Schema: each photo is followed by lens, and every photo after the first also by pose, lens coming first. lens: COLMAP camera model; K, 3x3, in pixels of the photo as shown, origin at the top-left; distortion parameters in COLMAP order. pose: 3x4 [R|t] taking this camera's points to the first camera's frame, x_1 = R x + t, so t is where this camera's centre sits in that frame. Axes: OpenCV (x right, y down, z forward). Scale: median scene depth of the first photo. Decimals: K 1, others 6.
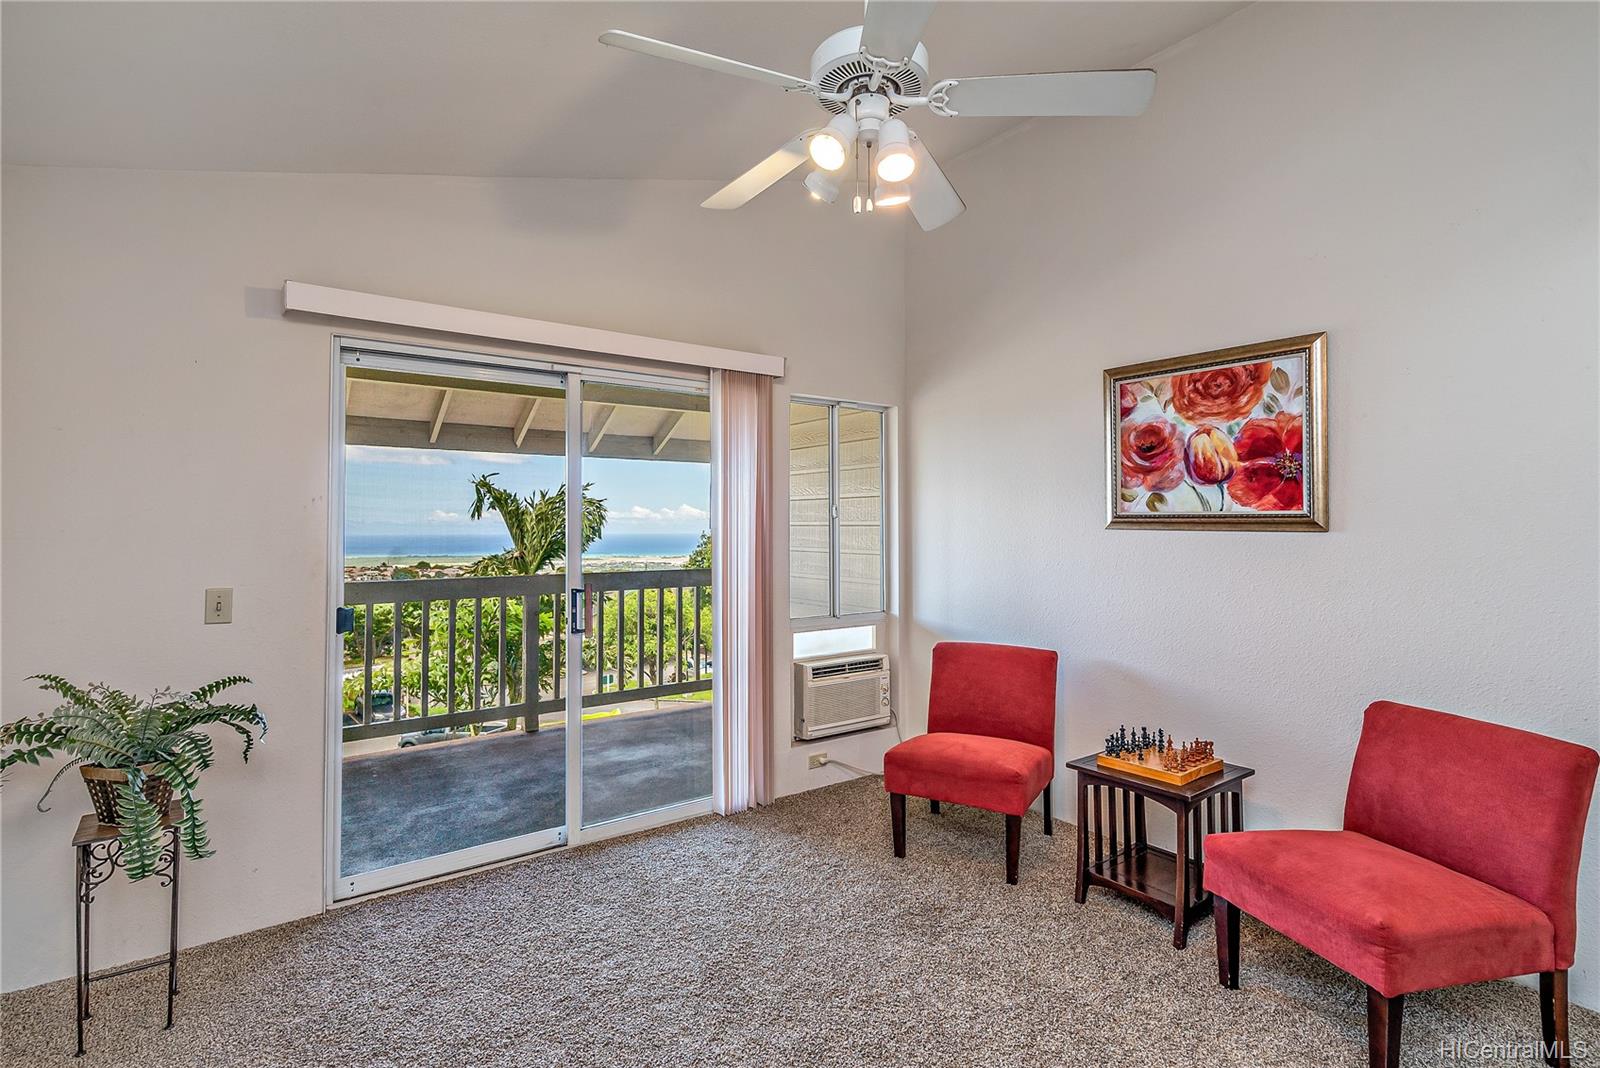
lens RADIAL K [[778.0, 0, 805.6], [0, 778.0, 502.5], [0, 0, 1]] dist [0.009790, -0.000665]
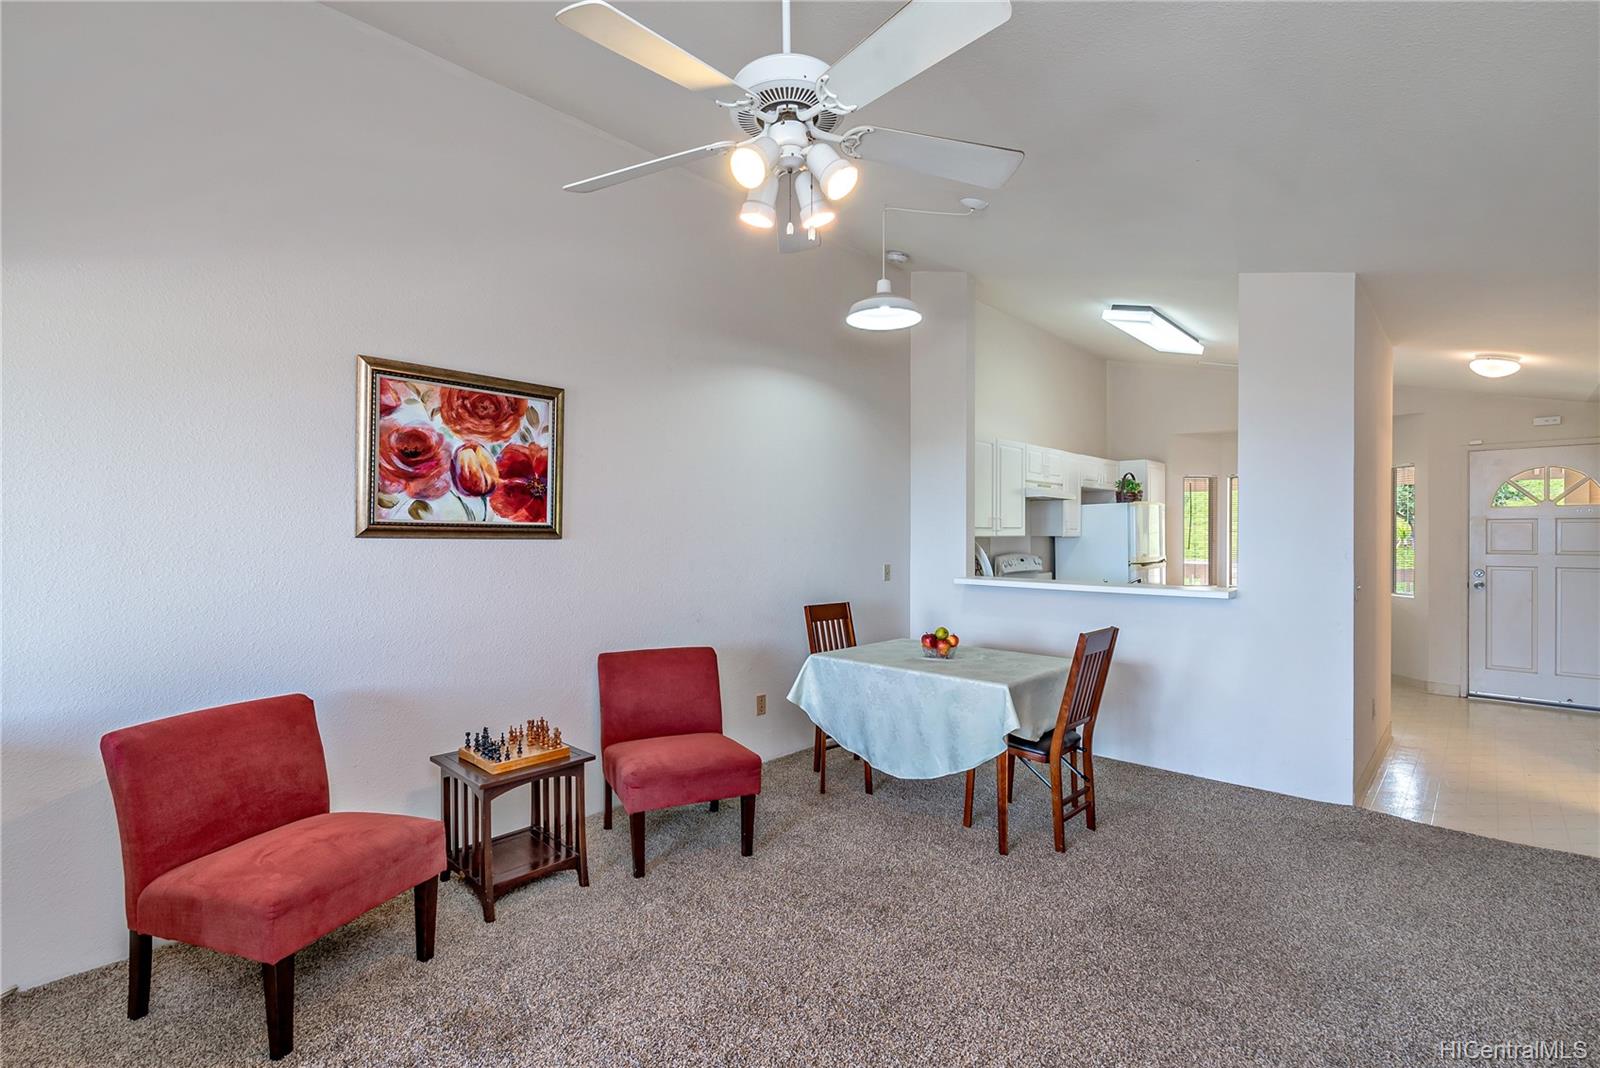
lens RADIAL K [[729.8, 0, 800.0], [0, 729.8, 534.0], [0, 0, 1]] dist [0.000476, 0.000920]
pose [[-0.187174, 0.001931, 0.982325, -0.561840], [-0.028657, 0.999562, -0.007425, 0.023795], [-0.981909, -0.029541, -0.187037, 0.733159]]
